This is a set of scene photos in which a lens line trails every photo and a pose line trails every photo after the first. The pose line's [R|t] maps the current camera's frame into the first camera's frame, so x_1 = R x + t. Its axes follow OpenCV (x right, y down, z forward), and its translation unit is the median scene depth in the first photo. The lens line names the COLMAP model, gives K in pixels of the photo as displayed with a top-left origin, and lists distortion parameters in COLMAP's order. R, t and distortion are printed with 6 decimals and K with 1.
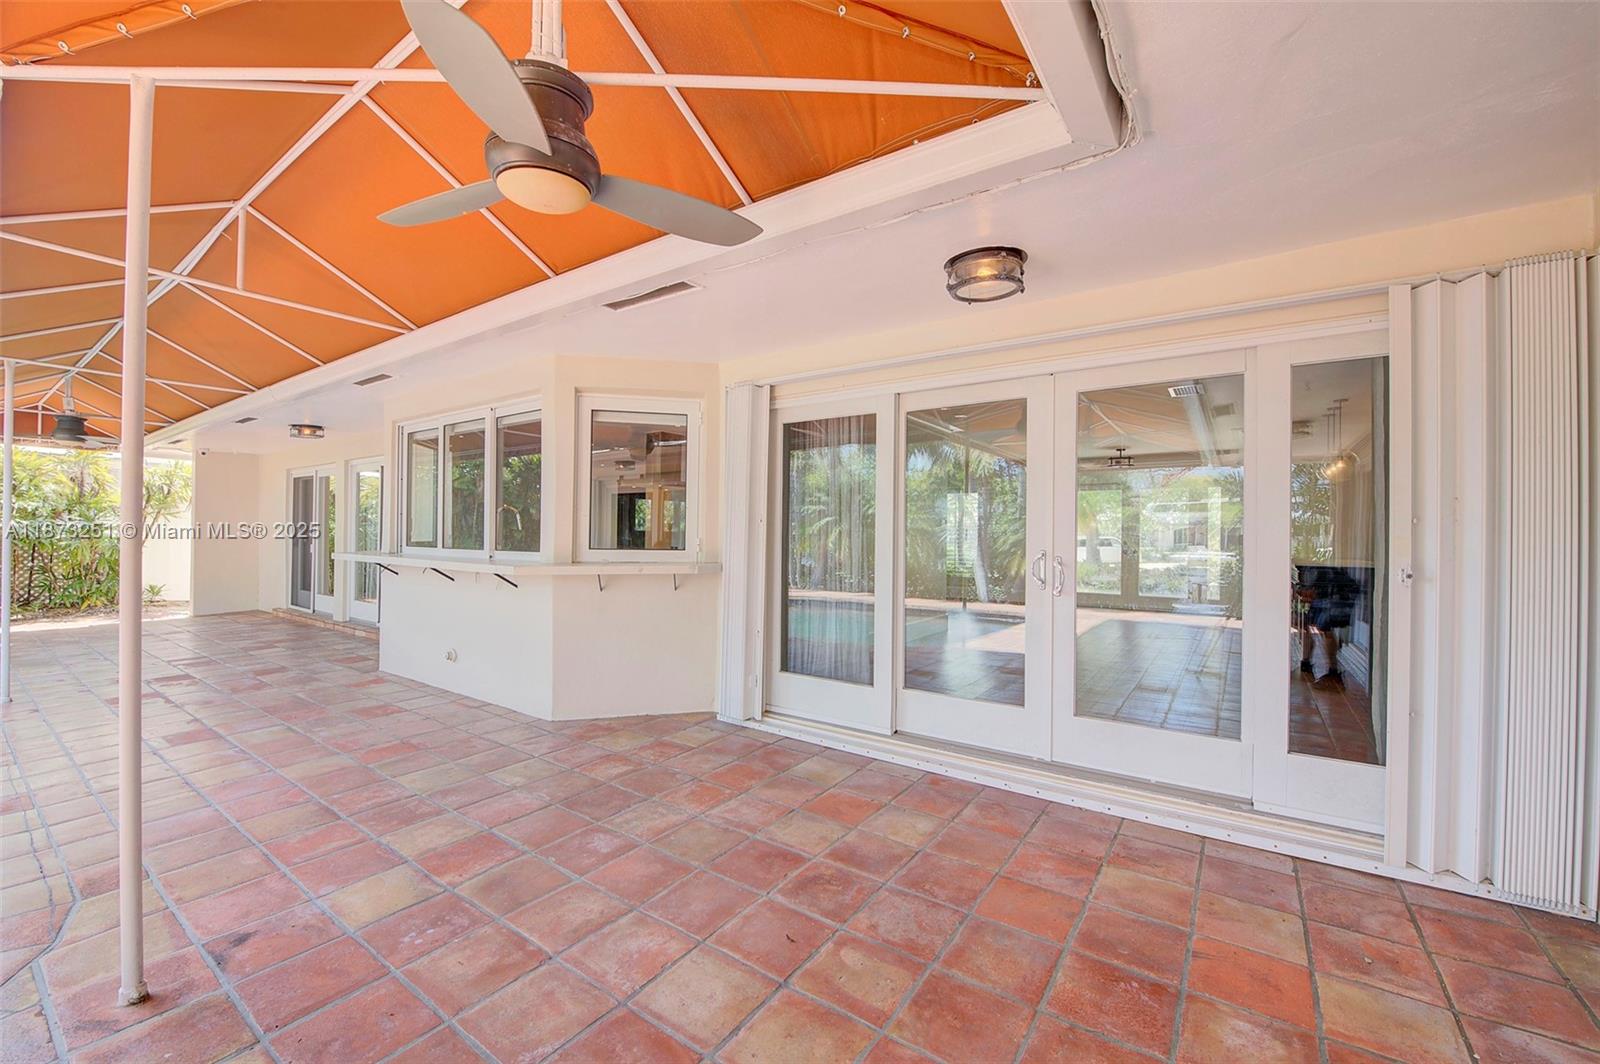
lens RADIAL K [[638.7, 0, 800.0], [0, 638.7, 532.0], [0, 0, 1]] dist [-0.001025, -0.006080]
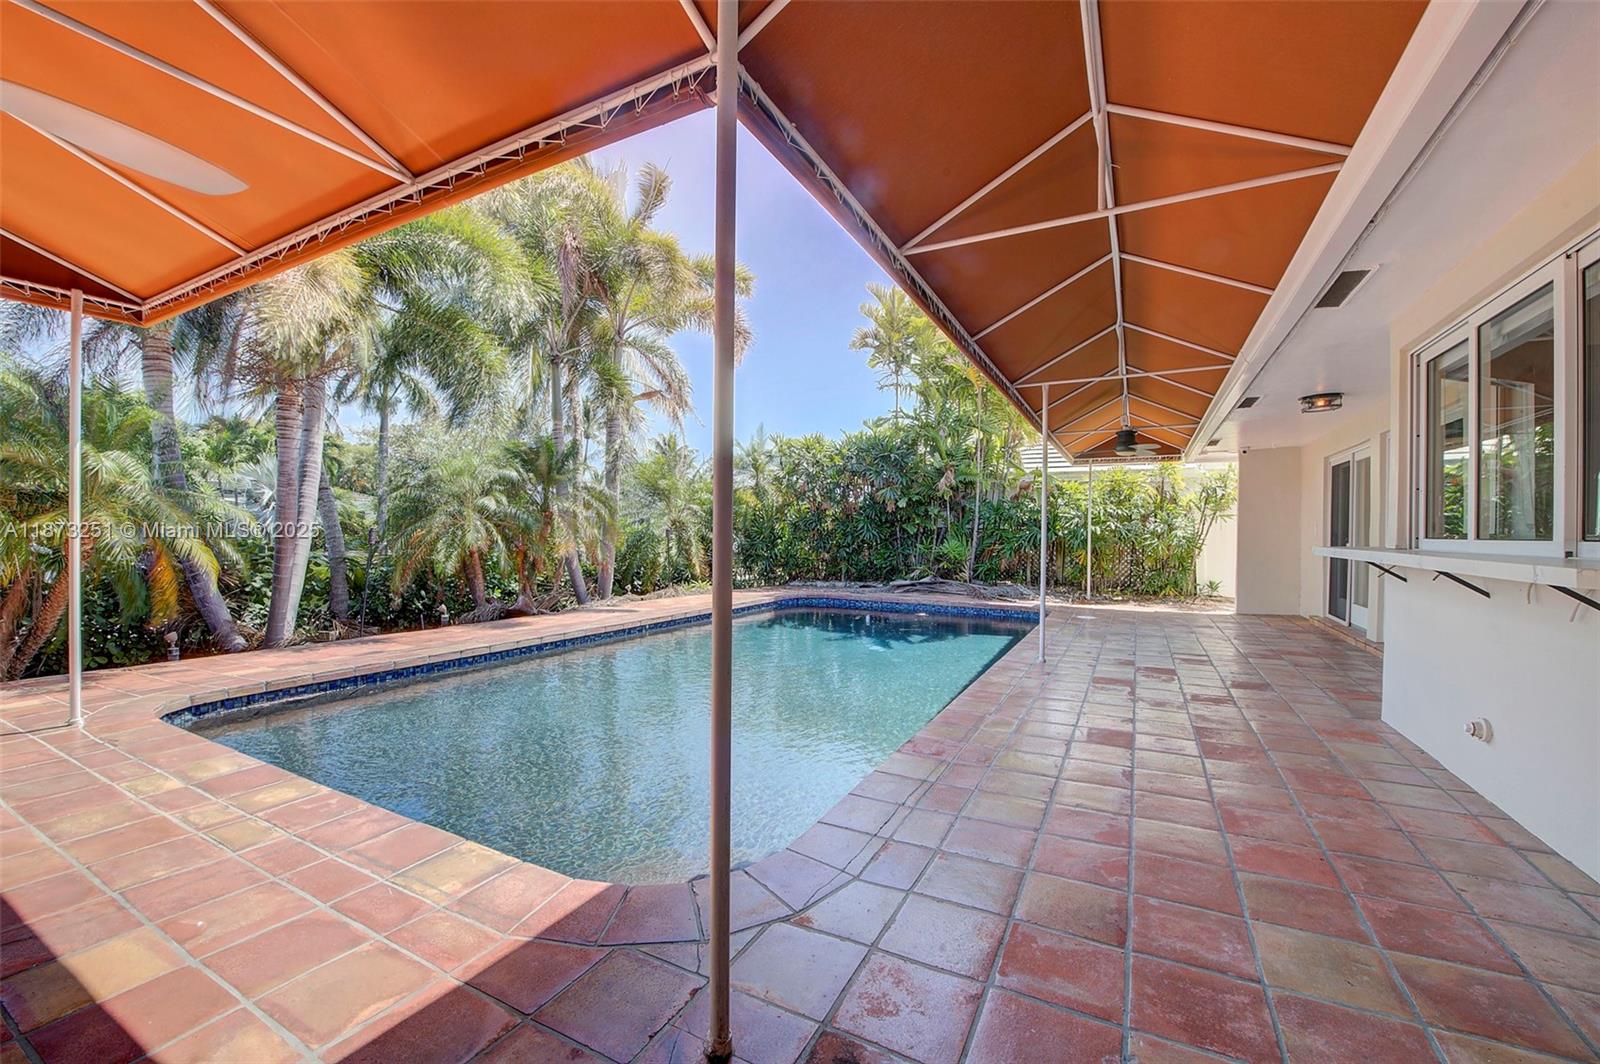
lens RADIAL K [[638.7, 0, 800.0], [0, 638.7, 532.0], [0, 0, 1]] dist [-0.001025, -0.006080]
pose [[0.131987, -0.010041, -0.991201, -0.057711], [-0.001996, 0.999944, -0.010395, 0.020562], [0.991249, 0.003350, 0.131959, 0.249824]]
